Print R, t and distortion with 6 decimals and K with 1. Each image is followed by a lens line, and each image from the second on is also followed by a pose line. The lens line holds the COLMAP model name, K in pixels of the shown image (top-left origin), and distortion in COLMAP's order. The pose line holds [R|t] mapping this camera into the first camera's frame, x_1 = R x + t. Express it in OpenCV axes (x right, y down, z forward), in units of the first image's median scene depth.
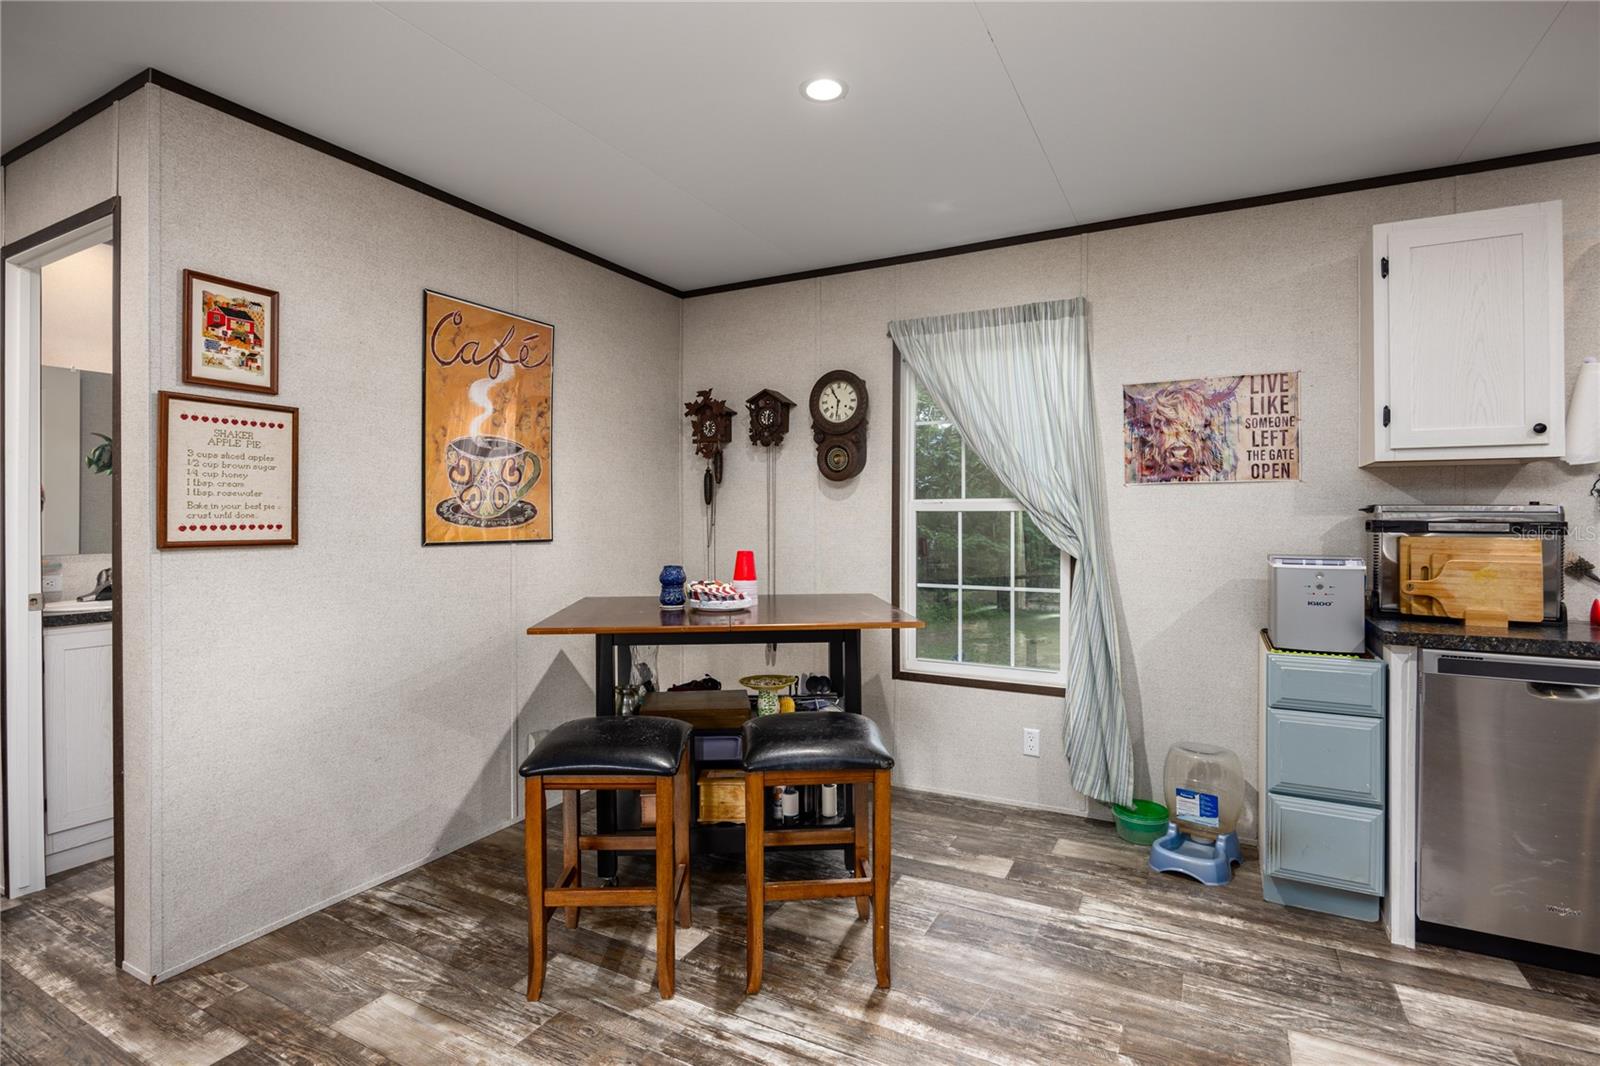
lens RADIAL K [[774.6, 0, 807.8], [0, 774.6, 512.0], [0, 0, 1]] dist [-0.004301, -0.000383]
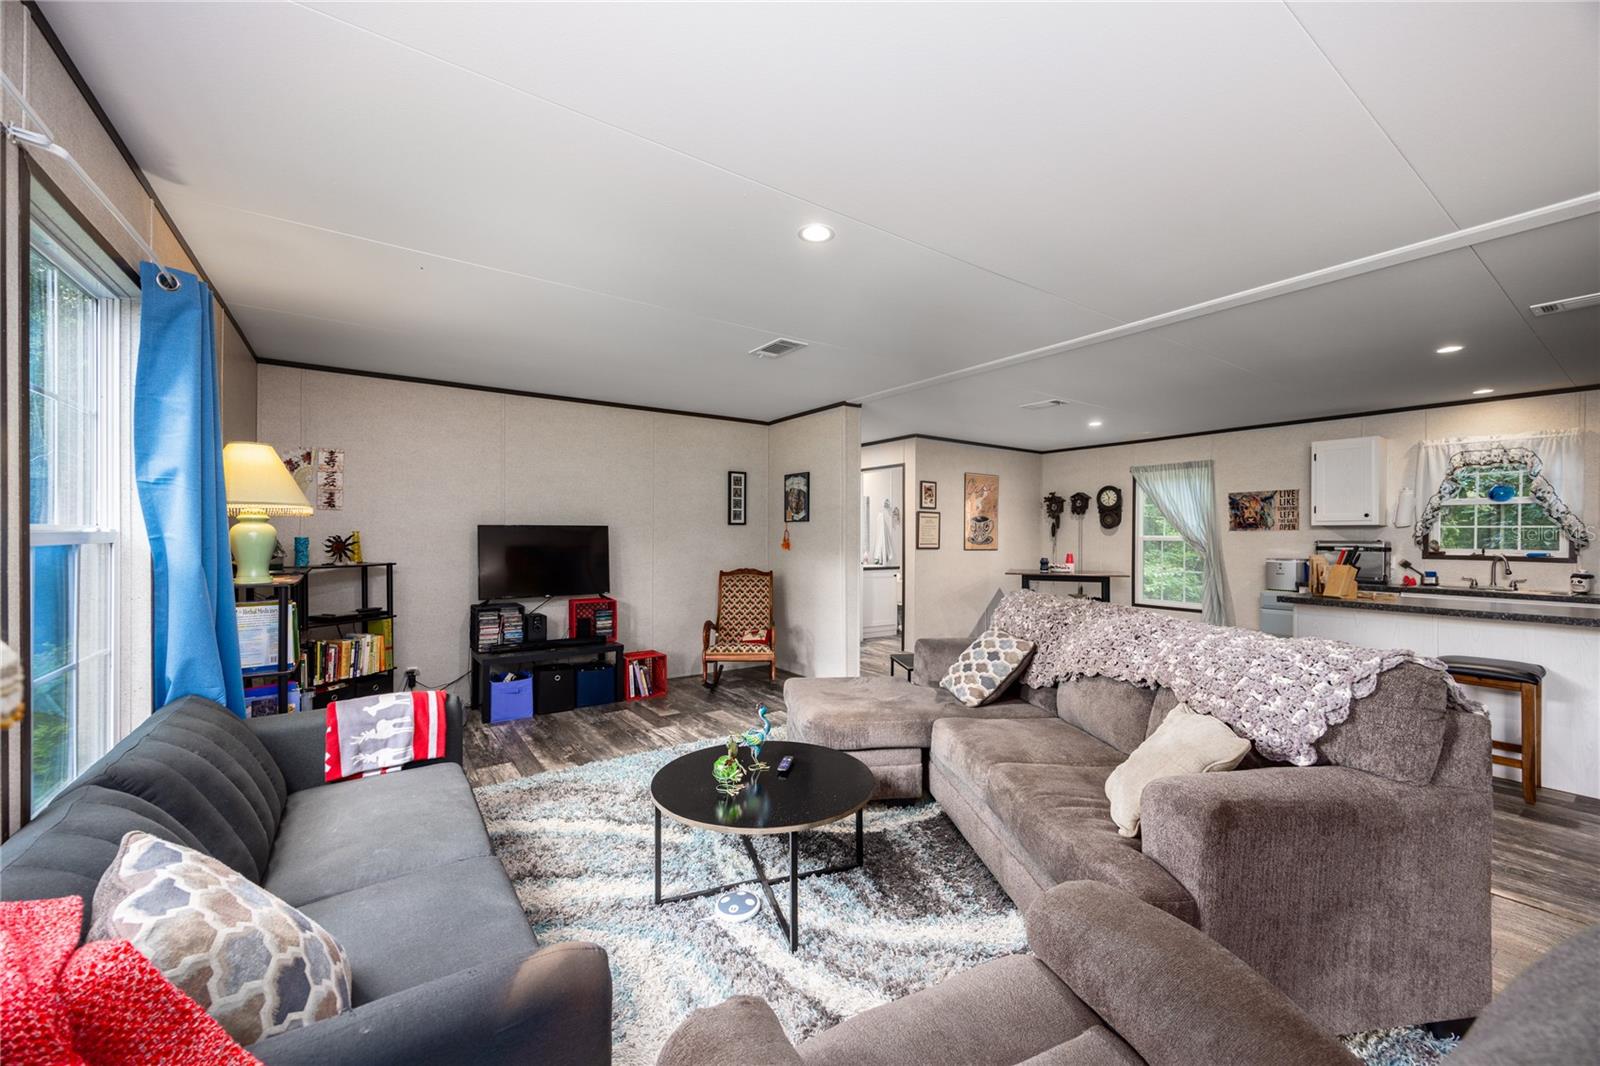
lens RADIAL K [[611.6, 0, 797.8], [0, 611.6, 534.1], [0, 0, 1]] dist [-0.002835, -0.000437]
pose [[0.883077, 0.006712, -0.469180, 0.093810], [-0.009366, 0.999951, -0.003323, -0.006233], [0.469135, 0.007328, 0.883096, -1.512765]]
